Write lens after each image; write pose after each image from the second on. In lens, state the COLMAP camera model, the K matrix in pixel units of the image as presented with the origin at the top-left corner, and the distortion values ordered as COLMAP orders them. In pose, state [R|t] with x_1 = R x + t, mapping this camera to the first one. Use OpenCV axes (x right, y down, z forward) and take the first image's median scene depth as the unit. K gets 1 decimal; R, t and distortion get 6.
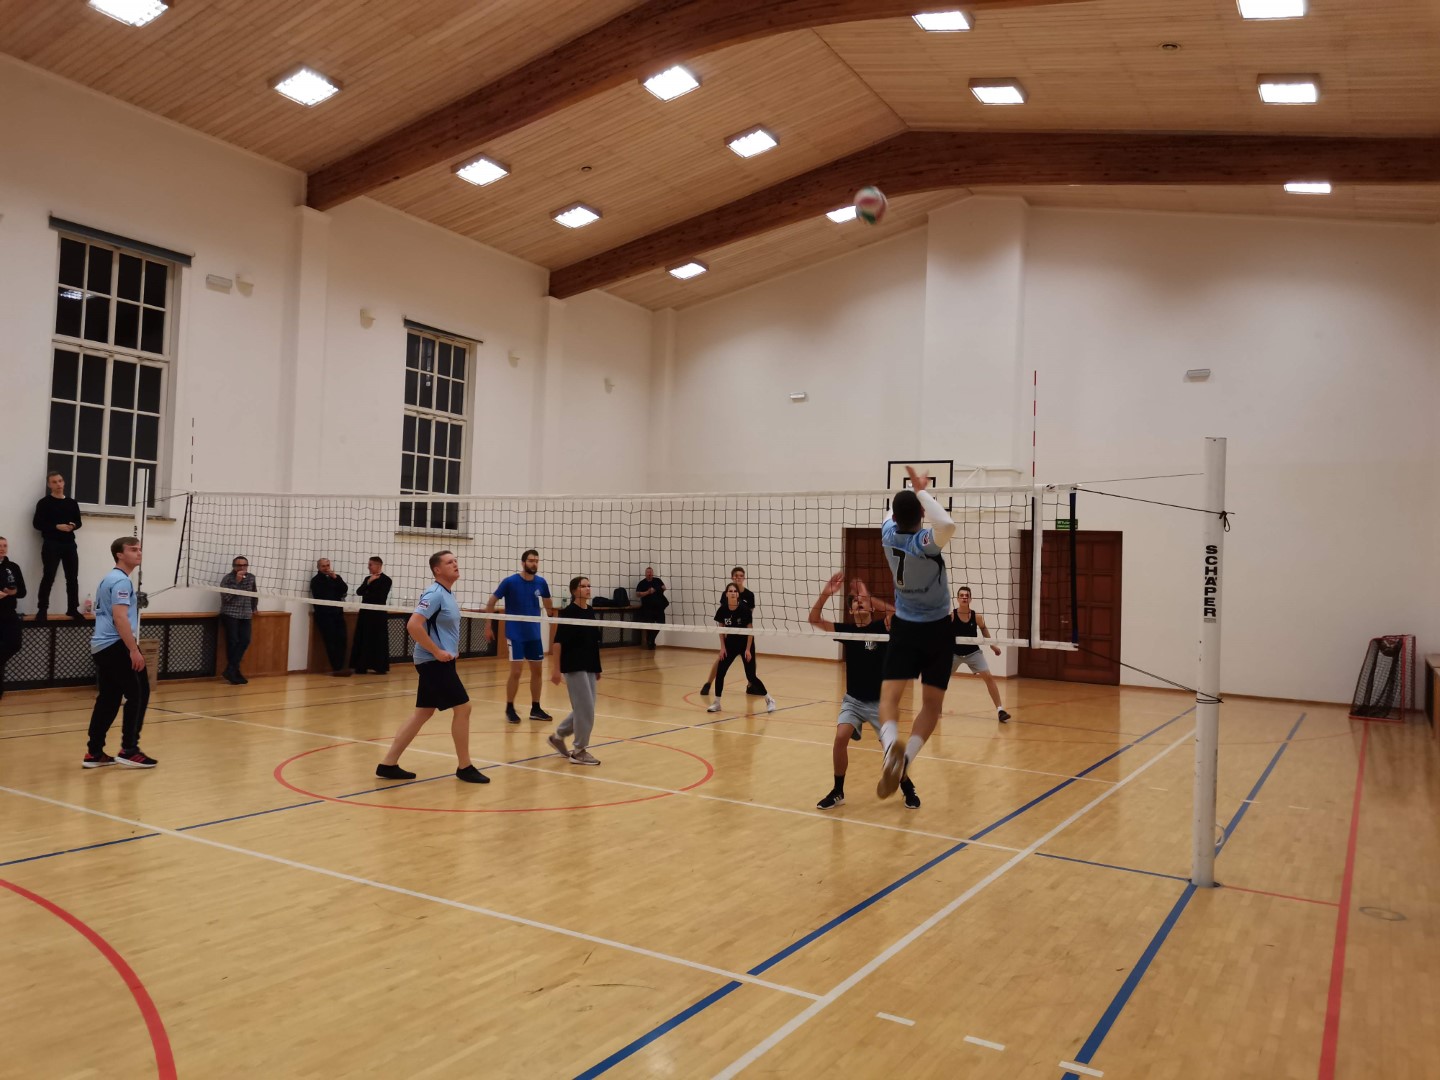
lens RADIAL K [[1076.6, 0, 726.7], [0, 1076.6, 531.7], [0, 0, 1]] dist [0.105032, -0.118140]
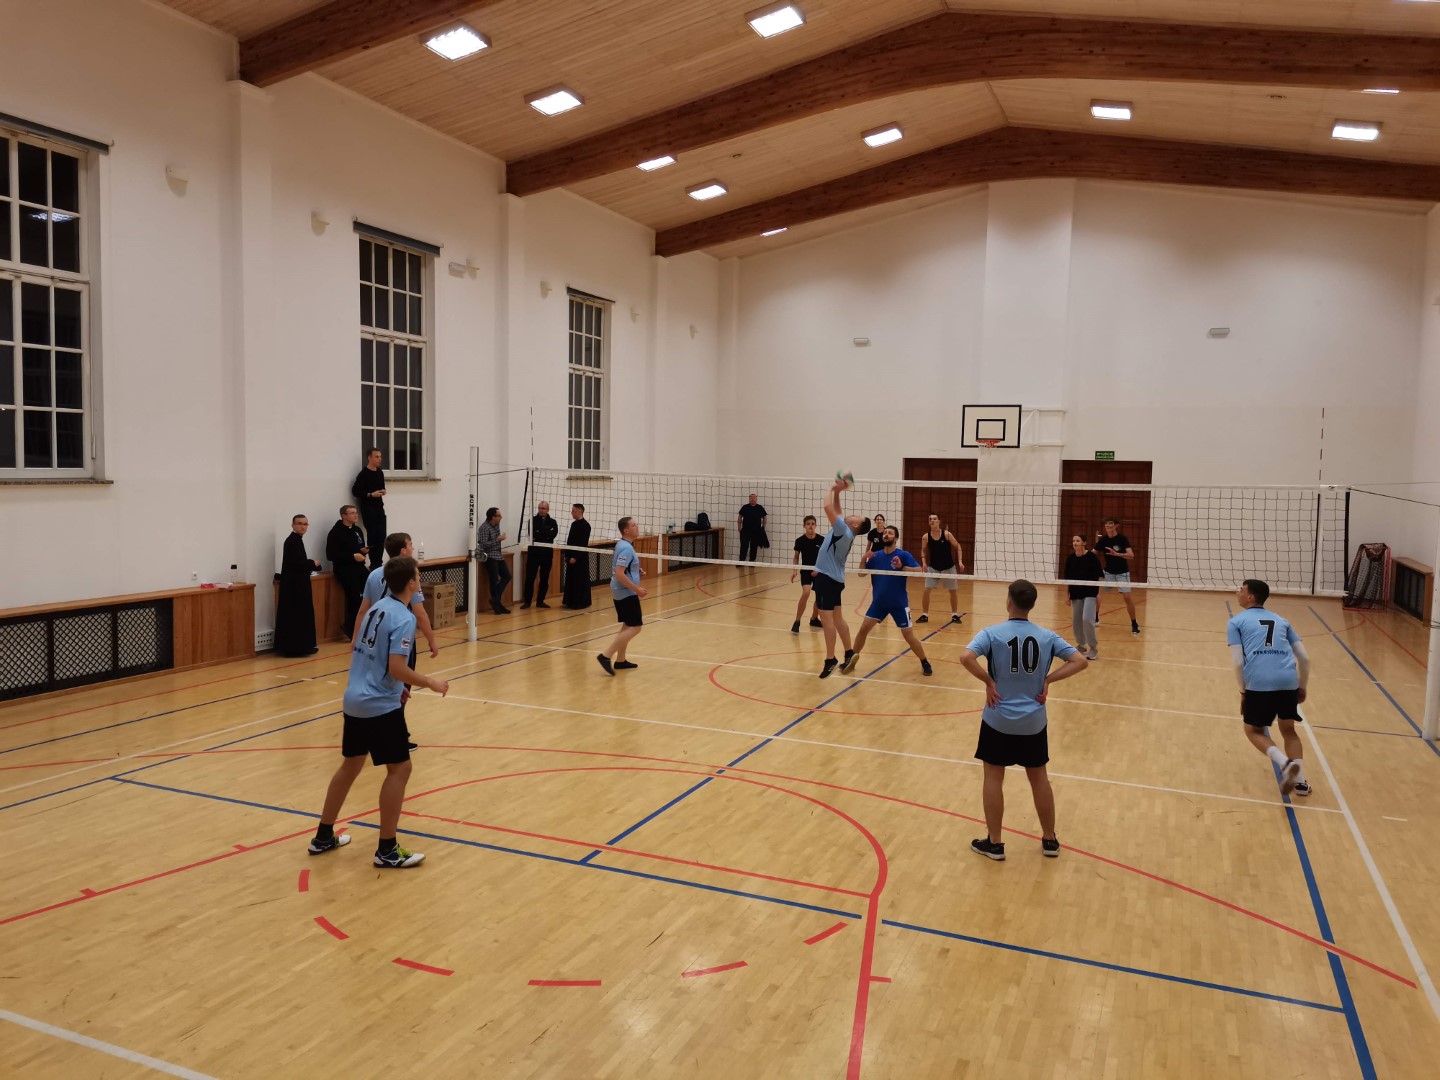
lens RADIAL K [[1076.6, 0, 726.7], [0, 1076.6, 531.7], [0, 0, 1]] dist [0.105032, -0.118140]
pose [[0.990347, -0.026473, 0.136062, -0.344351], [0.012172, 0.994410, 0.104885, -0.070112], [-0.138078, -0.102217, 0.985133, -0.178782]]
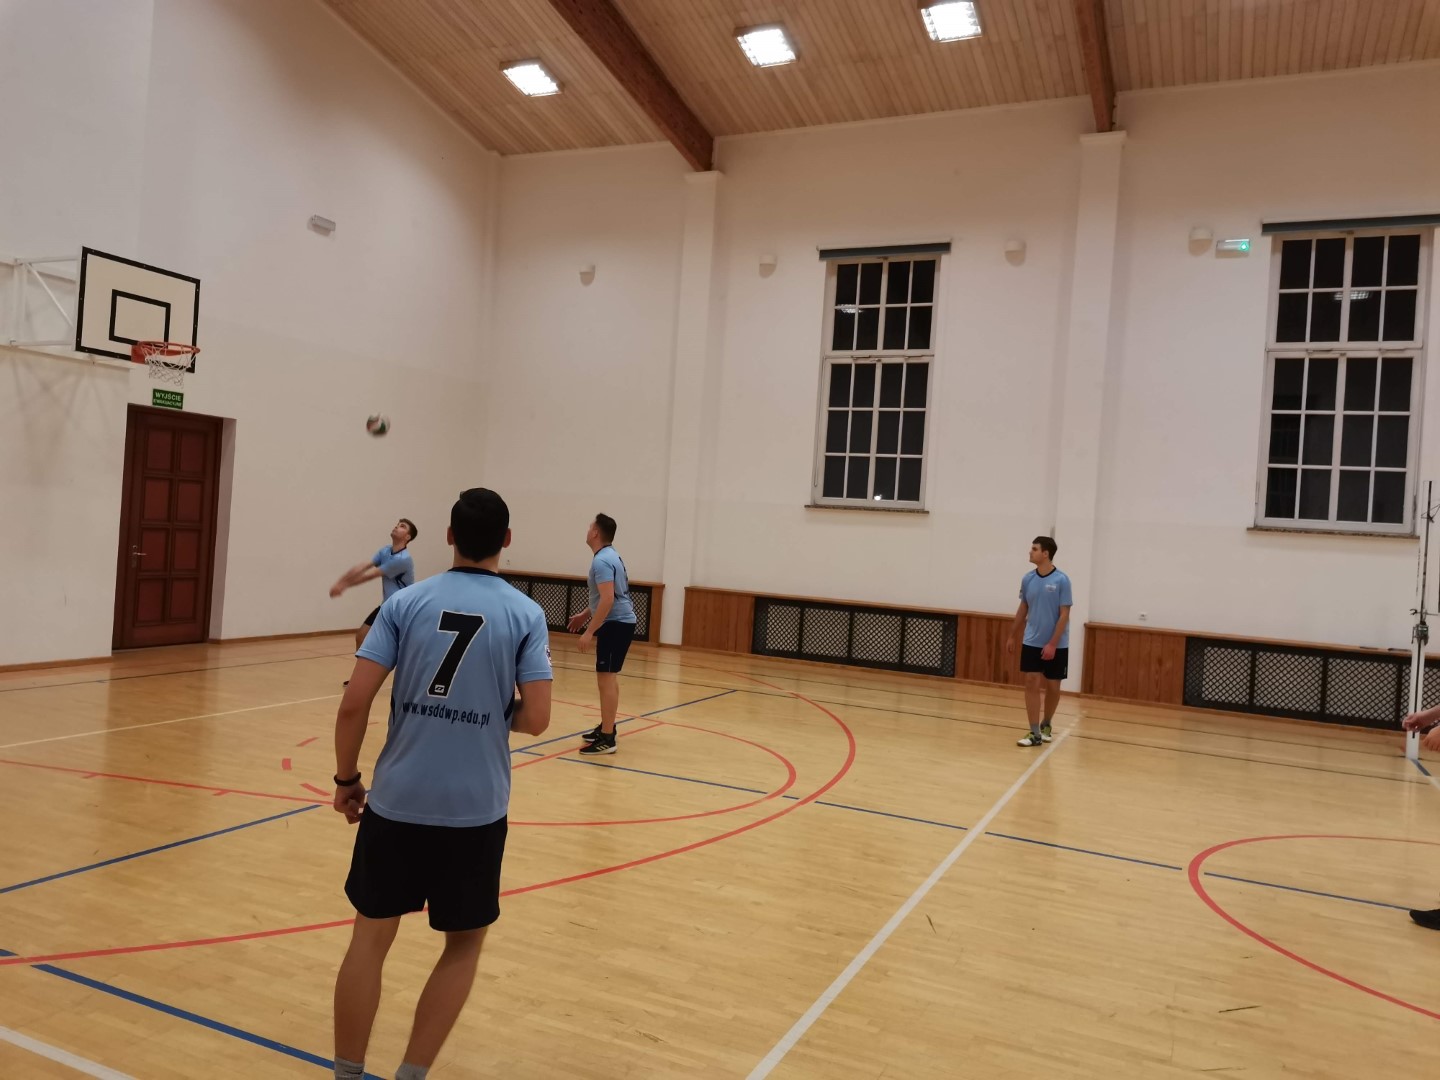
lens RADIAL K [[1063.2, 0, 721.8], [0, 1063.2, 521.0], [0, 0, 1]] dist [0.075555, -0.107313]
pose [[0.114482, -0.040733, -0.992590, 0.410932], [-0.022010, 0.998810, -0.043527, 0.041150], [0.993182, 0.026830, 0.113449, 0.678589]]
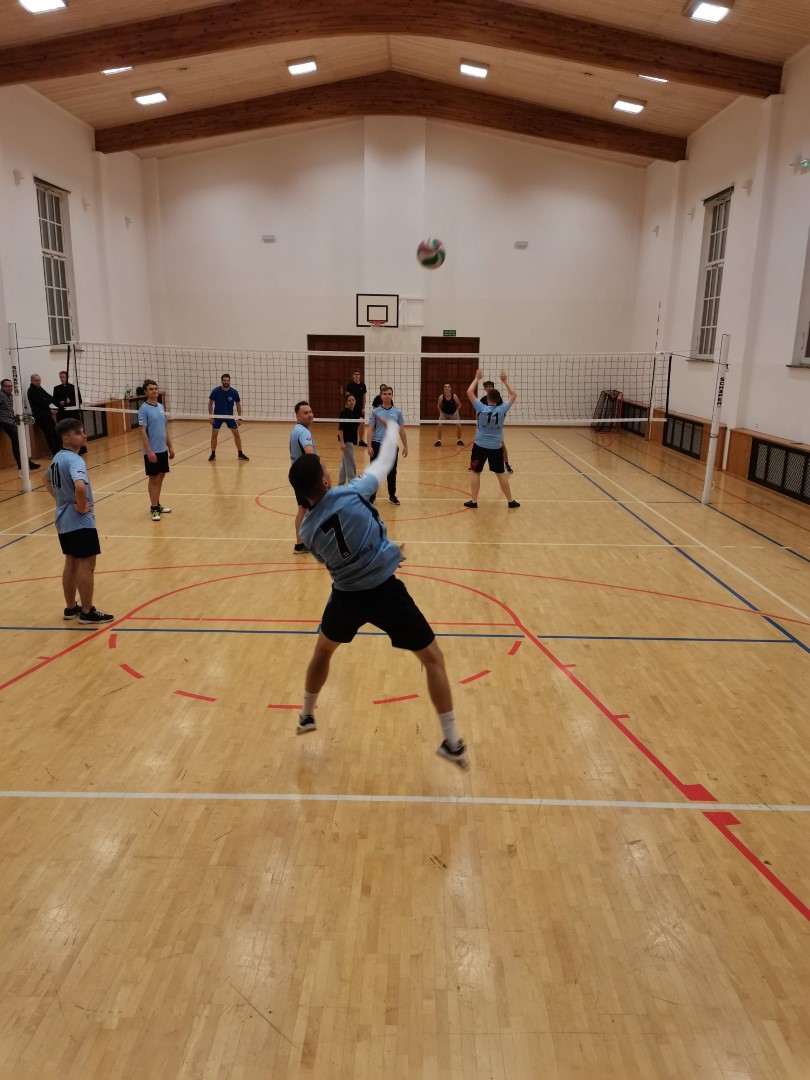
lens RADIAL K [[807.4, 0, 418.4], [0, 807.4, 542.3], [0, 0, 1]] dist [0.105032, -0.118140]
pose [[0.860286, -0.144906, 0.488785, -0.522332], [-0.001209, 0.958172, 0.286189, -0.074144], [-0.509810, -0.246796, 0.824127, -0.149170]]
